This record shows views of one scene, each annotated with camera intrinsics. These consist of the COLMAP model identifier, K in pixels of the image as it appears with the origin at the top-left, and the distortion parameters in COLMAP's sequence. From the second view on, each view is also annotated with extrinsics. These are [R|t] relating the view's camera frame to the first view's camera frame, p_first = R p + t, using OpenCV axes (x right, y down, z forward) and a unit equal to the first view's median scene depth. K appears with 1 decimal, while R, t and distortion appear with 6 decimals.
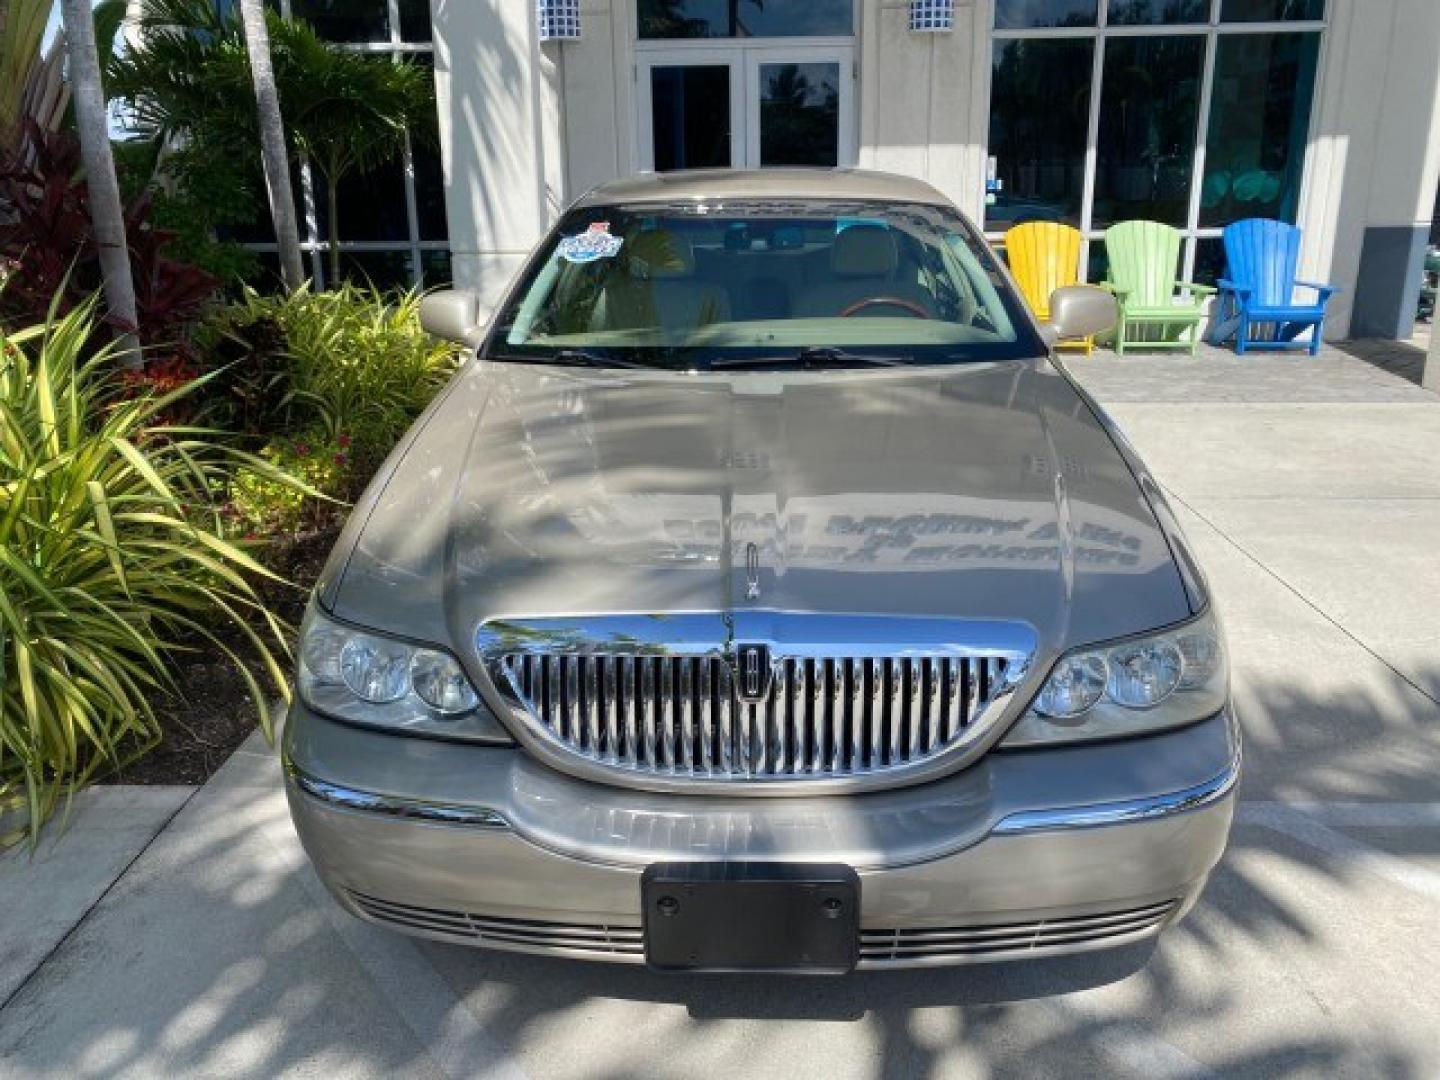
lens RADIAL K [[1119.6, 0, 719.8], [0, 1119.6, 534.4], [0, 0, 1]] dist [0.004385, 0.000027]
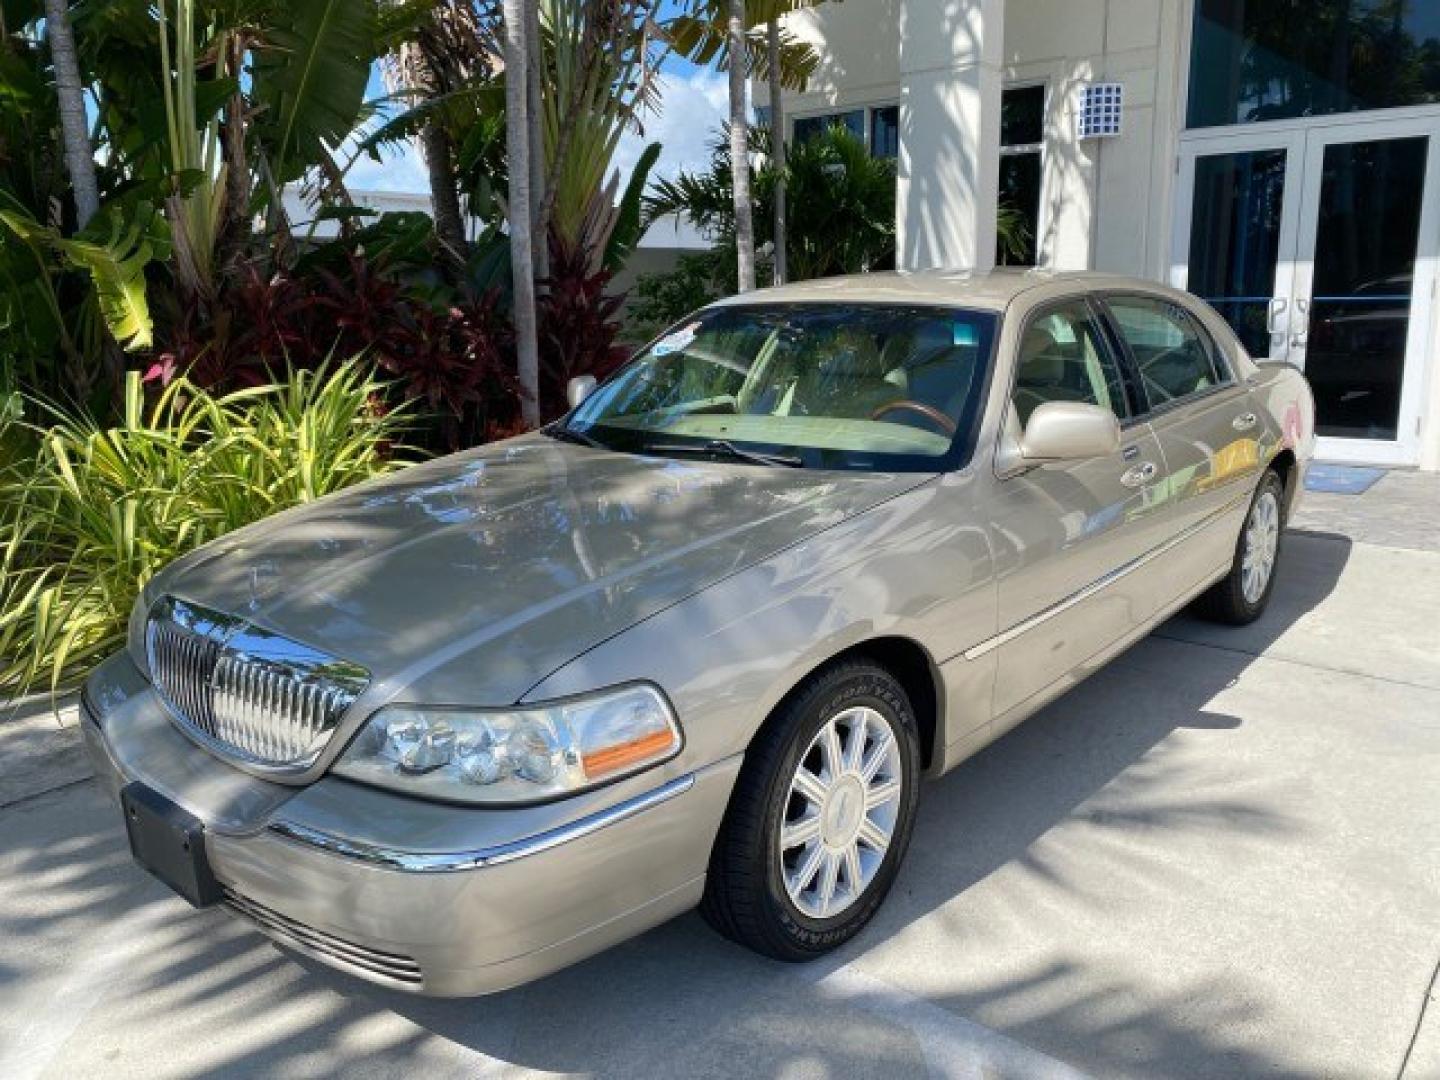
lens RADIAL K [[1125.3, 0, 717.5], [0, 1125.3, 535.8], [0, 0, 1]] dist [0.001097, 0.005840]
pose [[0.786442, 0.131632, -0.603475, 0.368322], [-0.176130, 0.984255, -0.014842, -0.032066], [0.592020, 0.117963, 0.797243, 0.076240]]
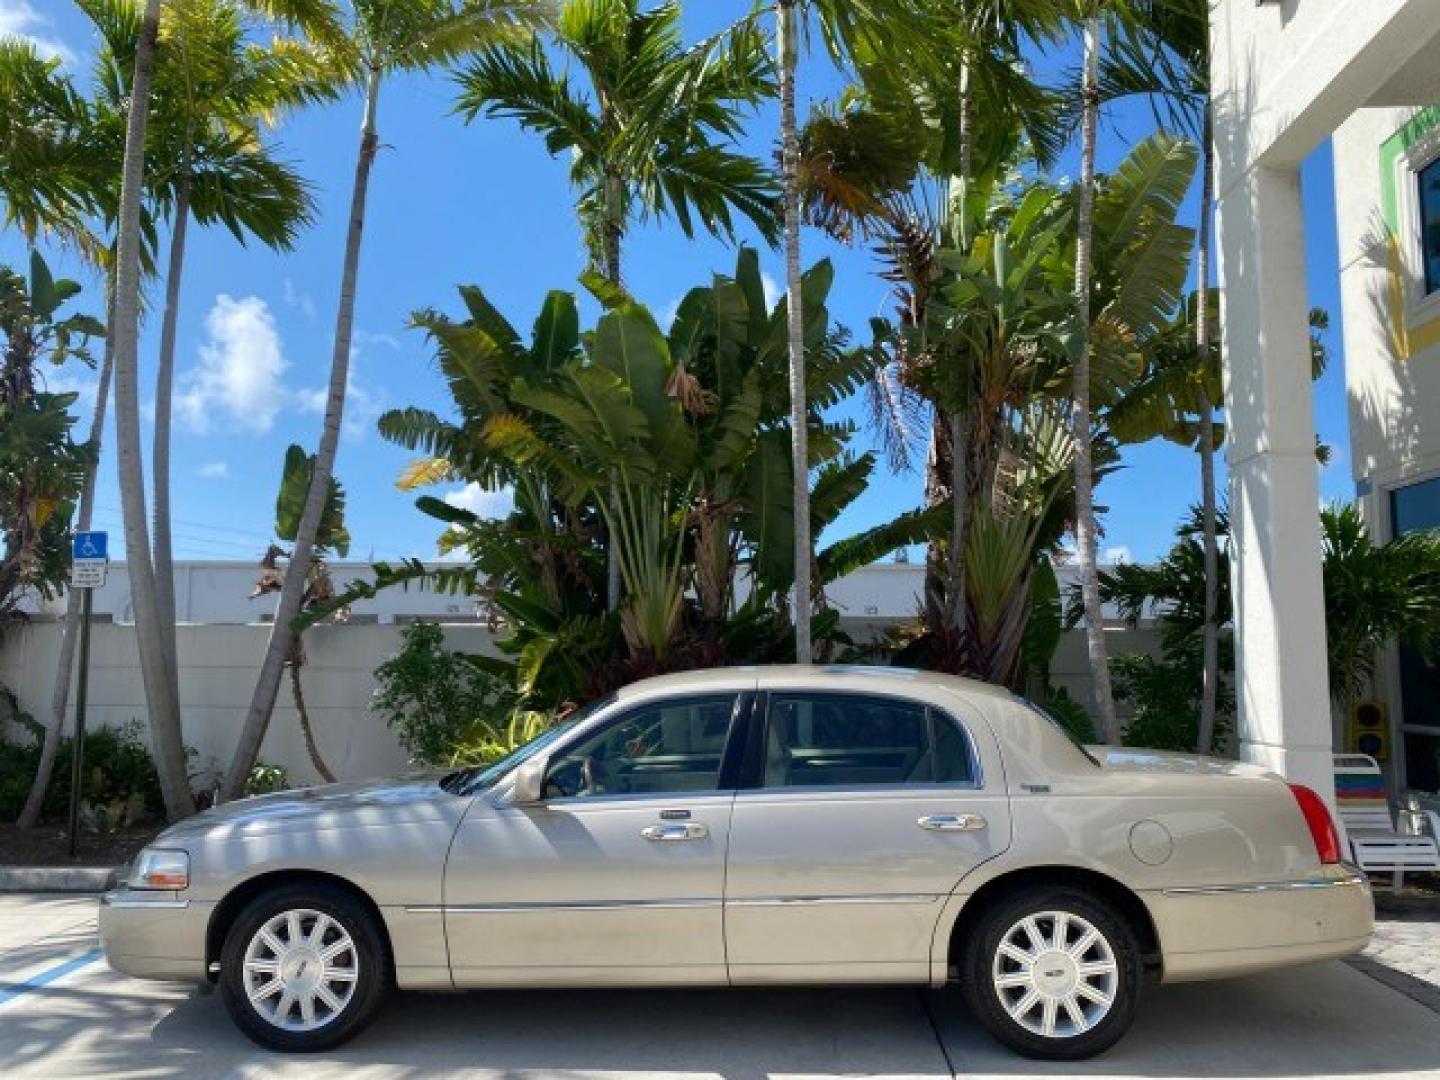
lens RADIAL K [[1119.8, 0, 720.6], [0, 1119.8, 542.8], [0, 0, 1]] dist [0.003415, 0.000599]
pose [[-0.015384, -0.088649, -0.995944, 0.949108], [-0.299532, 0.950727, -0.079998, -0.247411], [0.953962, 0.297086, -0.041179, 0.681048]]
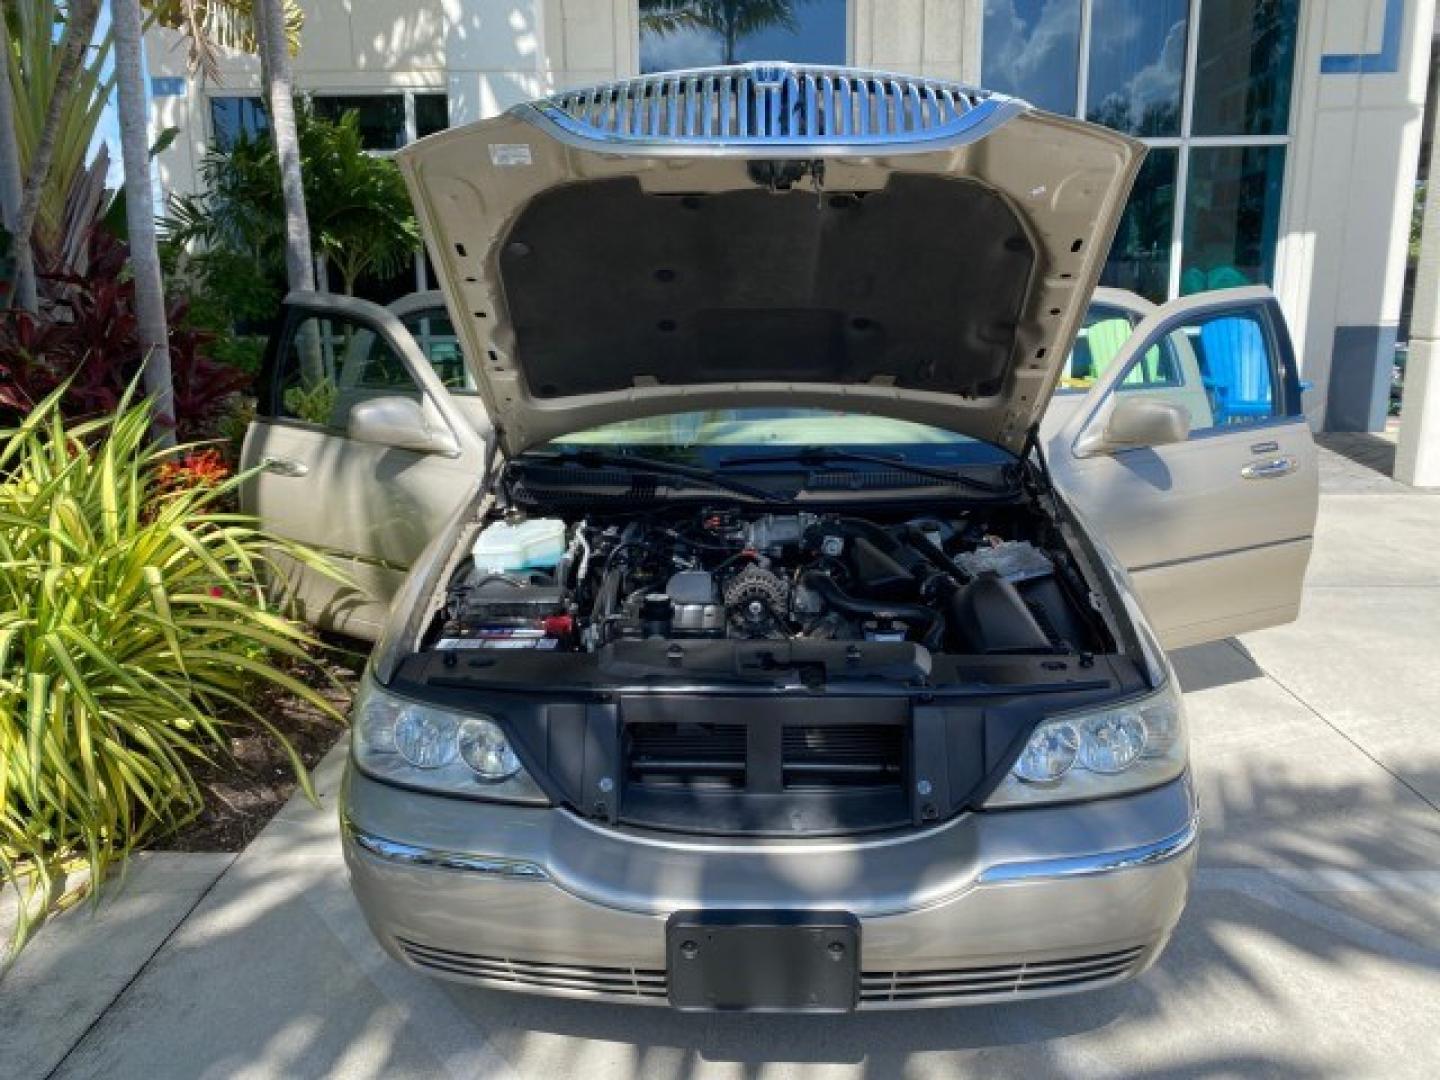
lens RADIAL K [[1120.3, 0, 719.2], [0, 1120.3, 539.7], [0, 0, 1]] dist [0.004654, -0.008152]
pose [[0.999980, 0.003534, 0.005334, -0.006881], [-0.003147, 0.997483, -0.070839, 0.000778], [-0.005571, 0.070821, 0.997473, -0.041655]]
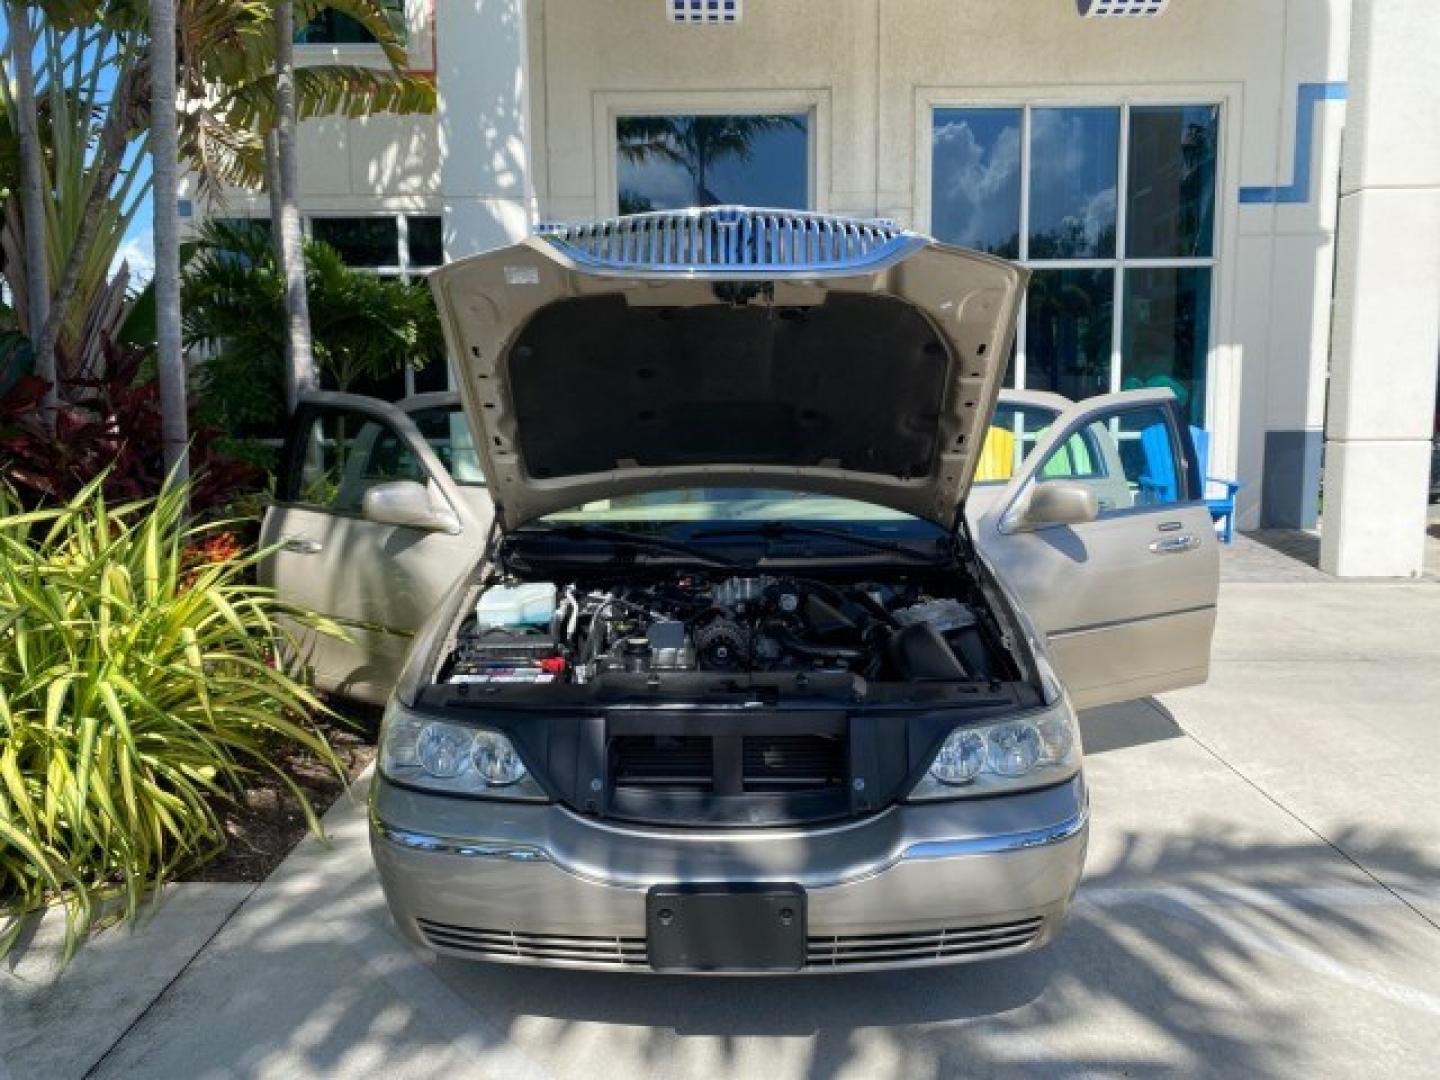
lens RADIAL K [[1120.3, 0, 719.2], [0, 1120.3, 539.7], [0, 0, 1]] dist [0.004654, -0.008152]
pose [[0.999565, 0.002946, 0.029361, -0.006476], [0.001978, 0.986072, -0.166304, 0.030950], [-0.029442, 0.166290, 0.985637, -0.117422]]
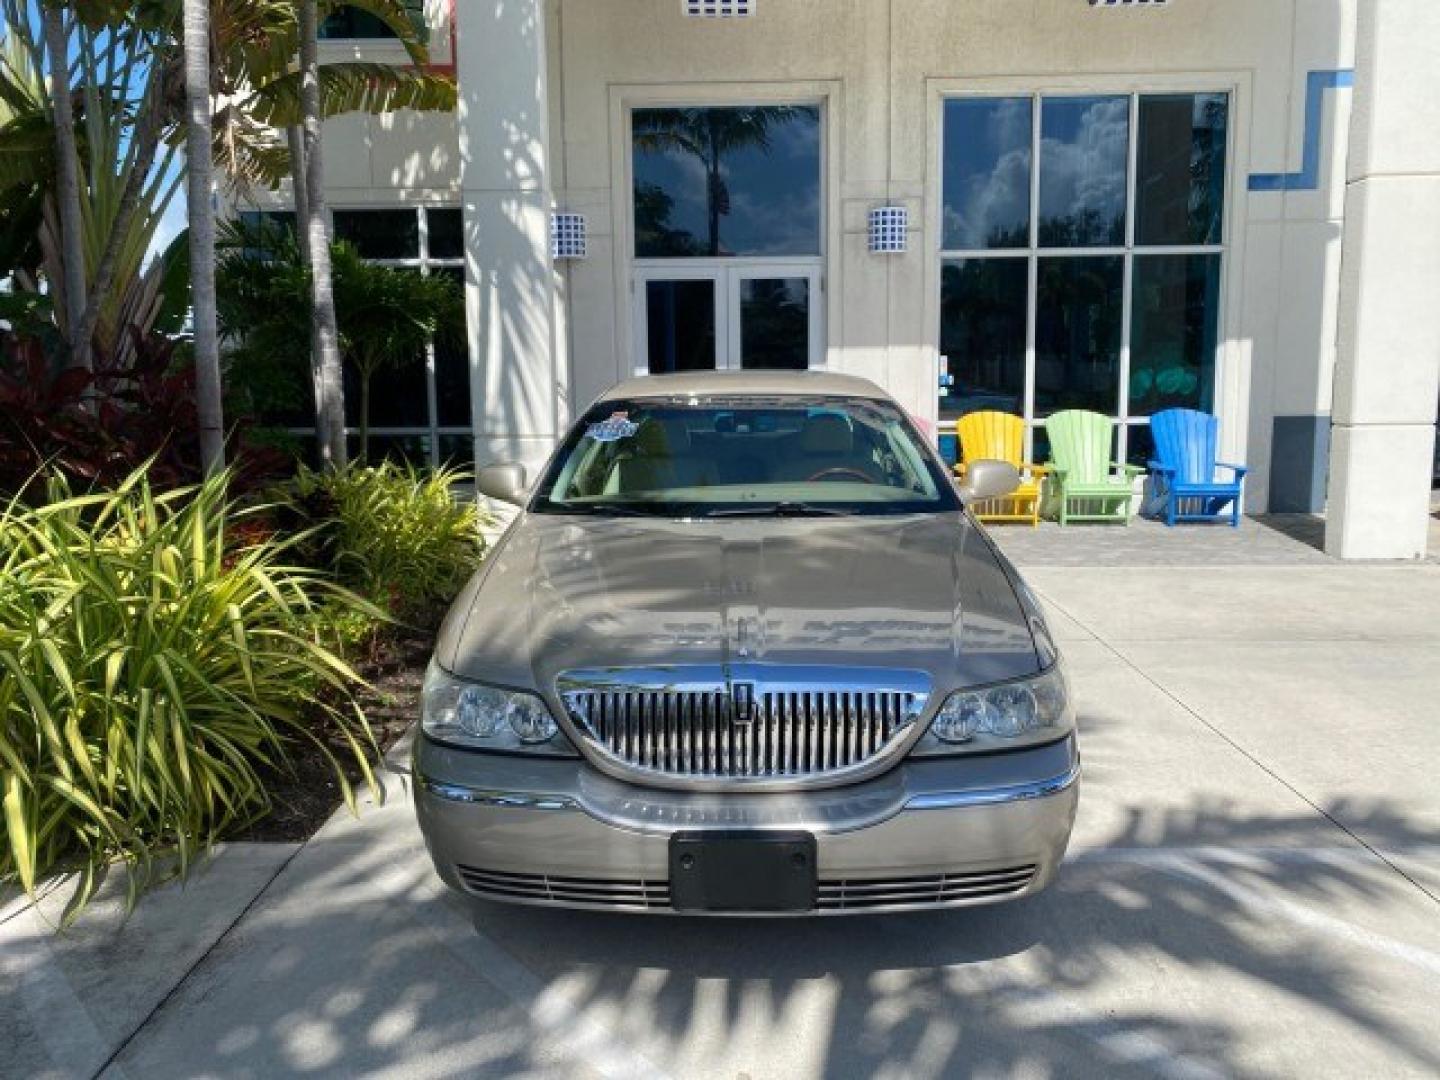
lens RADIAL K [[1112.3, 0, 720.4], [0, 1112.3, 546.2], [0, 0, 1]] dist [0.038587, -0.068766]
pose [[0.999847, -0.000398, 0.017473, -0.007897], [0.003022, 0.988623, -0.150382, 0.040683], [-0.017215, 0.150412, 0.988474, -0.146779]]
